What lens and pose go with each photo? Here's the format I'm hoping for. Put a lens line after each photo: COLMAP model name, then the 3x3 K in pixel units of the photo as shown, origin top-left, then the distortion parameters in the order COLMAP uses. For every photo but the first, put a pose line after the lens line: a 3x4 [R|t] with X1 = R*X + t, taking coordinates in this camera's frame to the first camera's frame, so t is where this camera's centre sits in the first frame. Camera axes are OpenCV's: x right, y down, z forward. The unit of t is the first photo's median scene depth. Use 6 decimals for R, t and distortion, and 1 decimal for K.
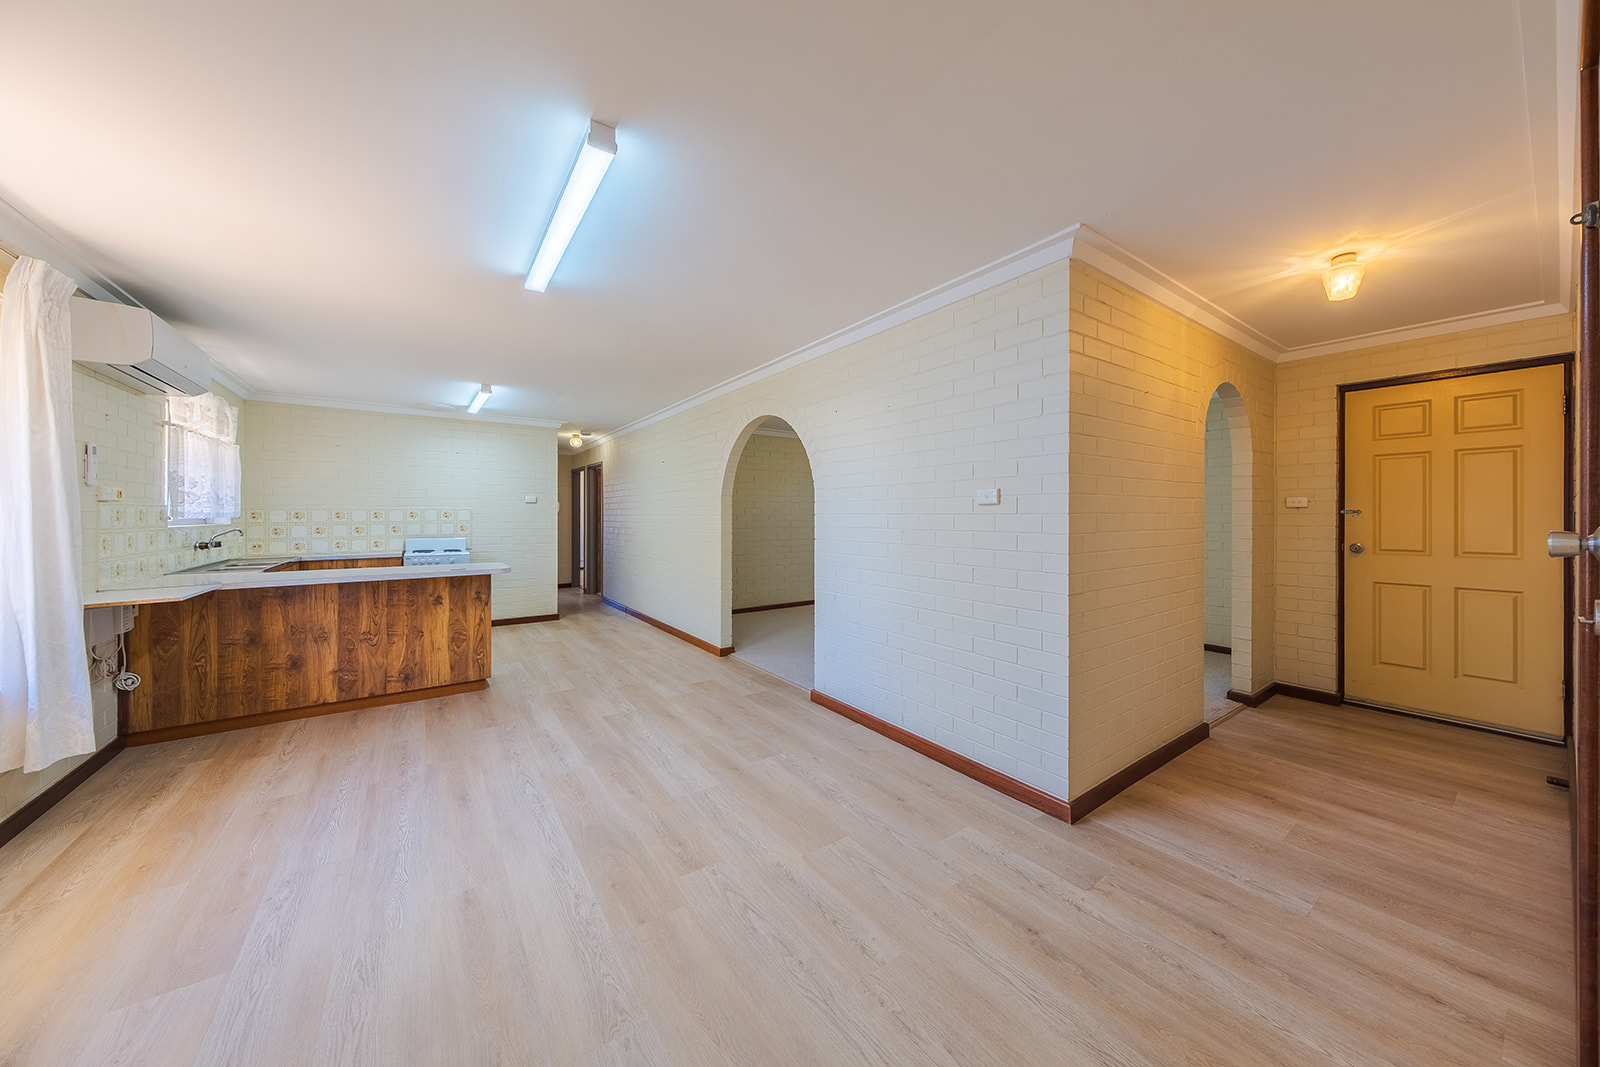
lens RADIAL K [[573.0, 0, 800.5], [0, 573.0, 516.5], [0, 0, 1]] dist [-0.008034, -0.000089]
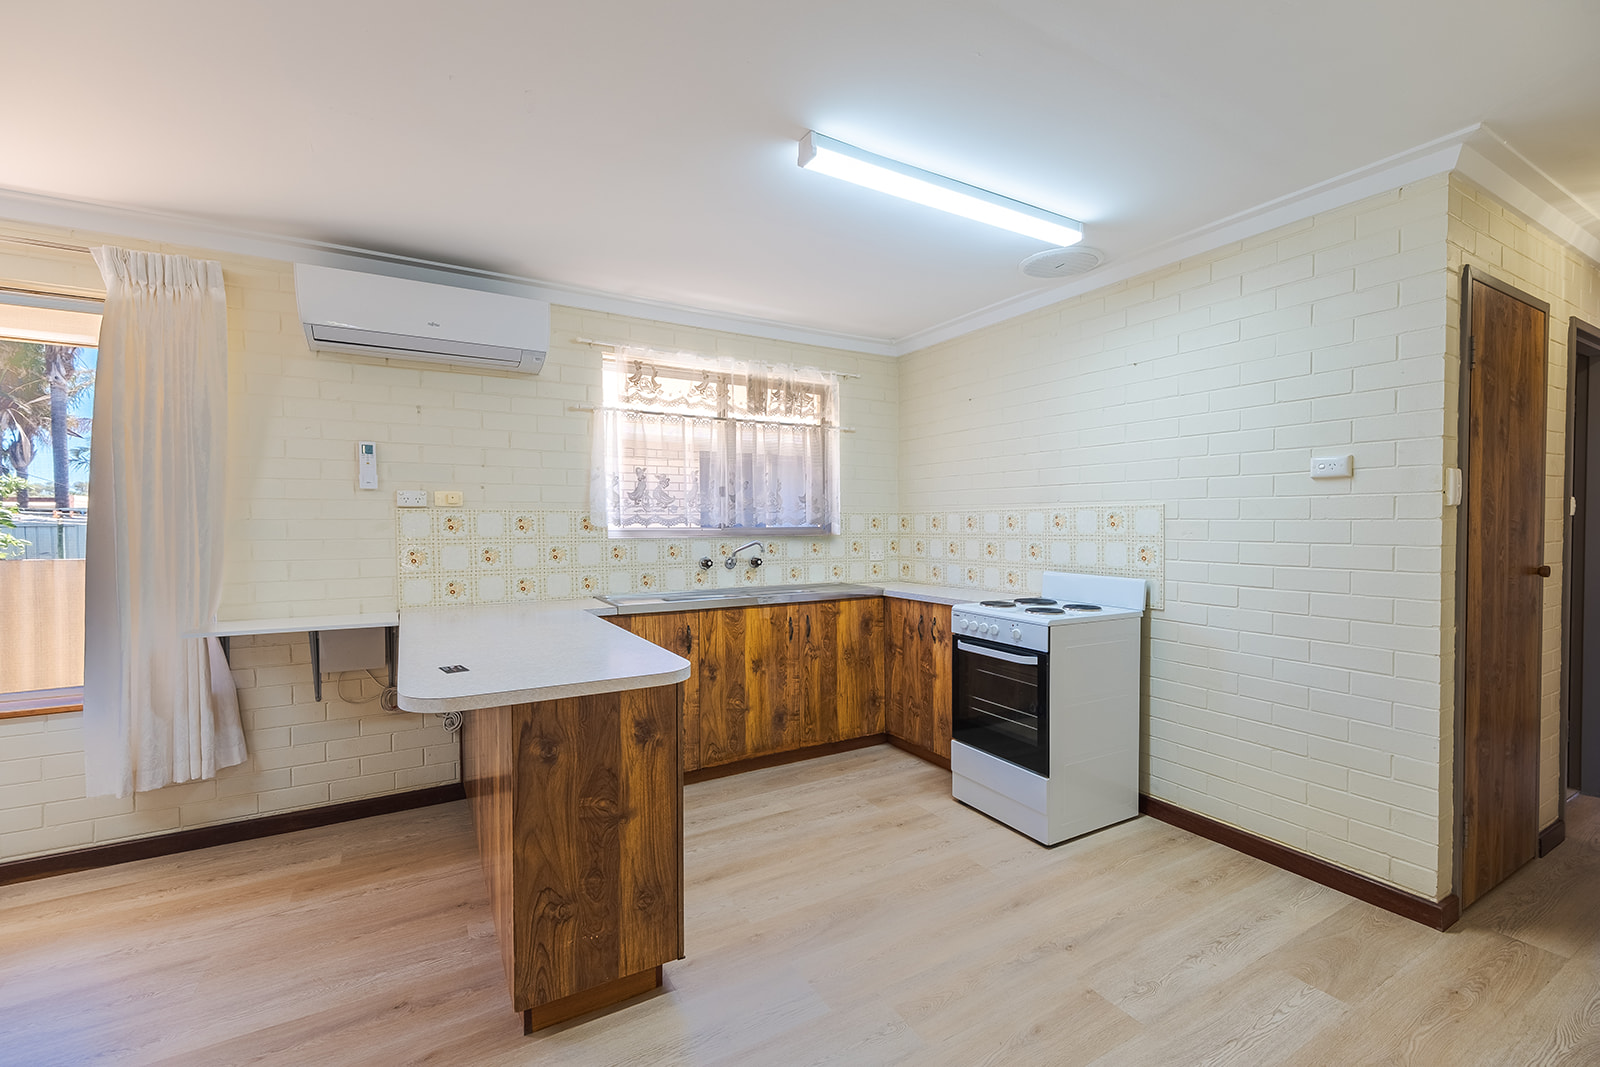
lens RADIAL K [[678.4, 0, 811.4], [0, 678.4, 530.7], [0, 0, 1]] dist [0.008134, -0.000446]
pose [[-0.070911, 0.013993, -0.997384, -0.186227], [-0.000546, 0.999901, 0.014067, -0.004951], [0.997482, 0.001542, -0.070896, 1.372475]]
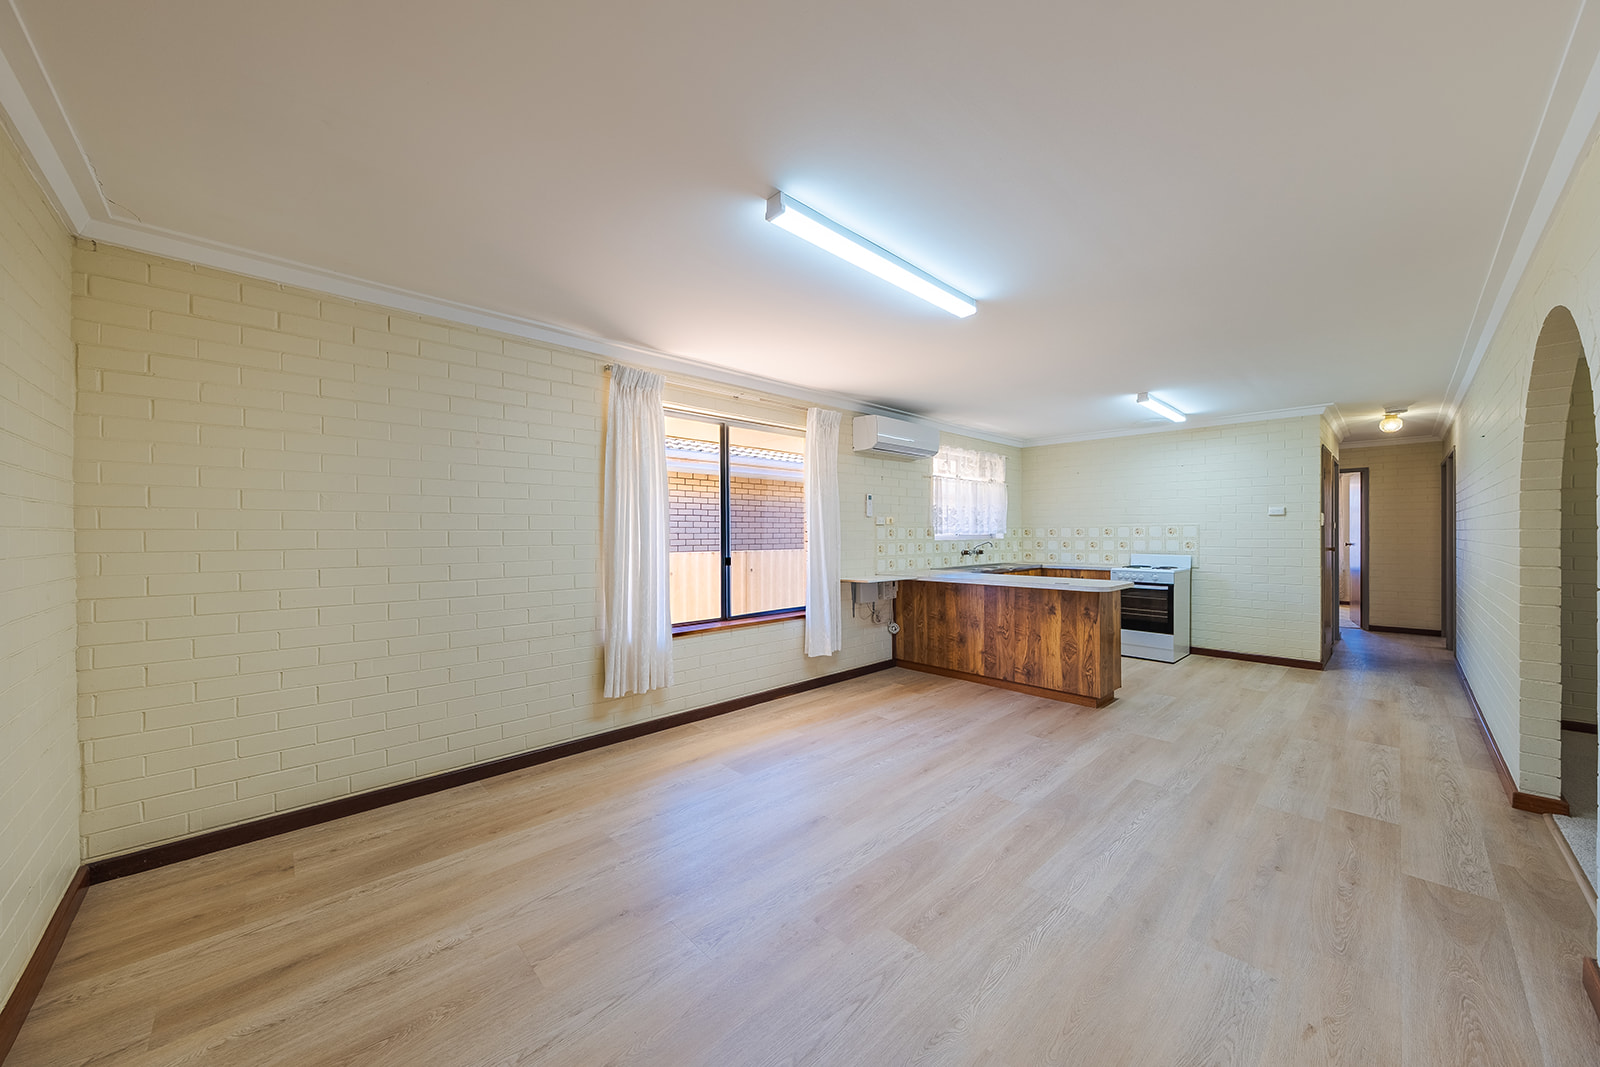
lens RADIAL K [[538.4, 0, 792.7], [0, 538.4, 529.6], [0, 0, 1]] dist [-0.002900, -0.000274]
pose [[0.123256, -0.005833, -0.992358, 0.353067], [0.000114, 0.999983, -0.005864, -0.001120], [0.992375, 0.000609, 0.123255, 0.417562]]
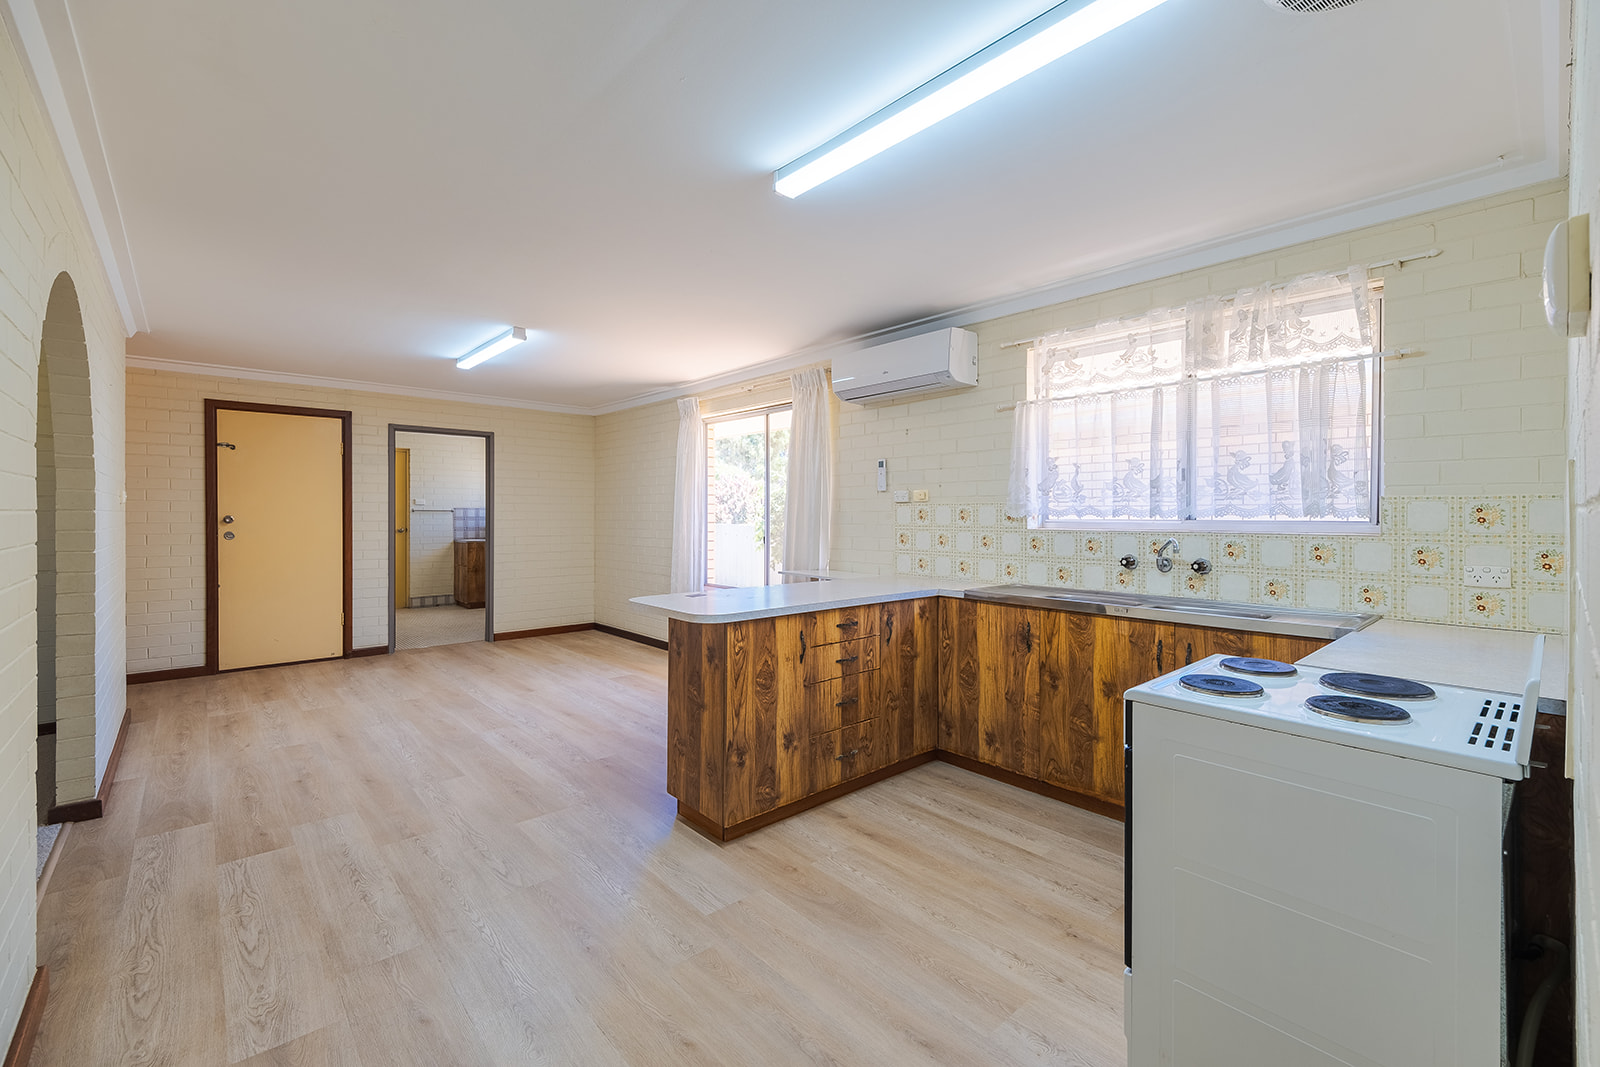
lens RADIAL K [[658.7, 0, 788.4], [0, 658.7, 513.6], [0, 0, 1]] dist [0.017609, -0.007532]
pose [[-0.991898, -0.000942, -0.127034, -0.659799], [-0.001138, 0.999998, 0.001467, -0.003909], [0.127033, 0.001600, -0.991897, 1.923961]]
